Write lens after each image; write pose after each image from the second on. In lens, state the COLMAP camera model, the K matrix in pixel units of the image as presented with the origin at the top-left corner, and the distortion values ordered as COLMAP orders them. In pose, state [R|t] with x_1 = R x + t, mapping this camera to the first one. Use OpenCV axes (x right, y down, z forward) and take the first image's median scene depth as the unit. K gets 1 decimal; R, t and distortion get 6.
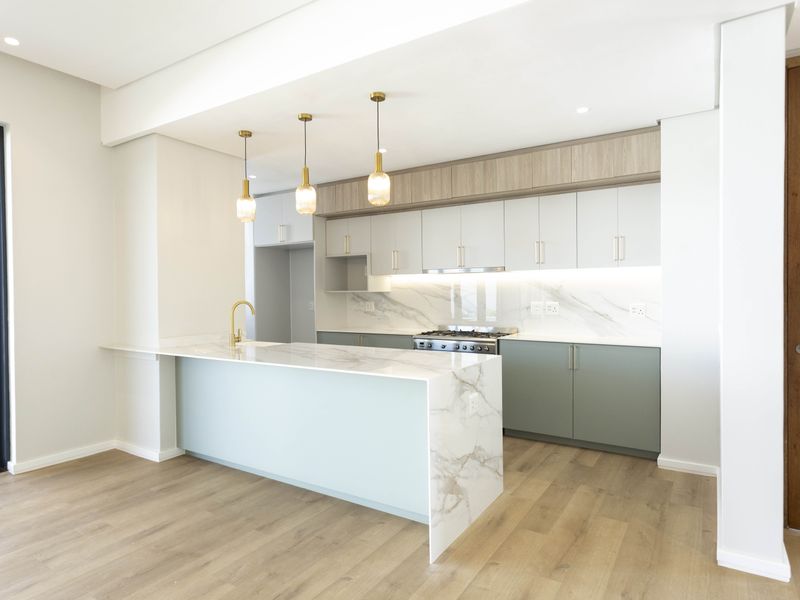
lens RADIAL K [[462.8, 0, 400.0], [0, 462.8, 300.0], [0, 0, 1]] dist [-0.000518, -0.000236]
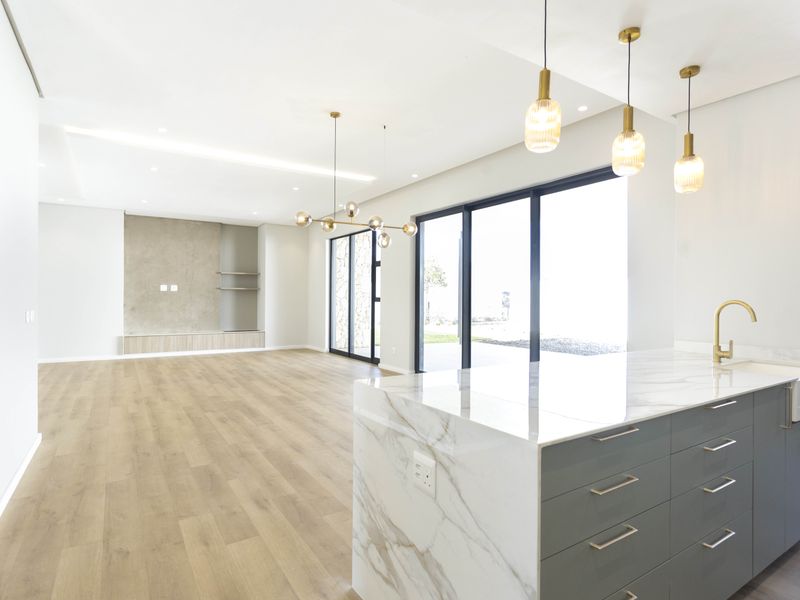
lens RADIAL K [[441.6, 0, 400.0], [0, 441.6, 300.0], [0, 0, 1]] dist [0.002126, 0.000671]
pose [[-0.404868, 0.007626, -0.914343, 0.636839], [-0.011319, 0.999847, 0.013351, -0.000859], [0.914305, 0.015754, -0.404720, 1.116265]]
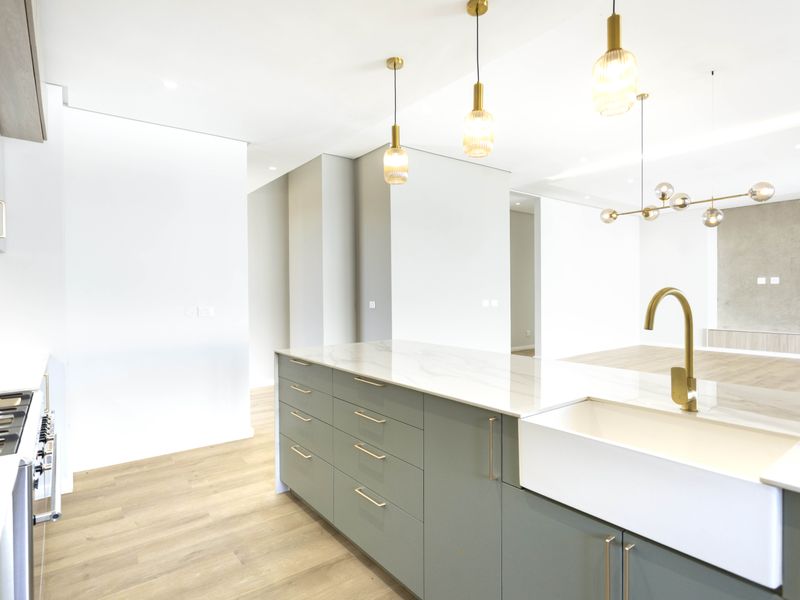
lens RADIAL K [[441.6, 0, 400.0], [0, 441.6, 300.0], [0, 0, 1]] dist [0.002126, 0.000671]
pose [[-0.943333, 0.008839, 0.331730, -0.346298], [0.016977, 0.999622, 0.021641, -0.002882], [-0.331413, 0.026046, -0.943126, 1.855099]]
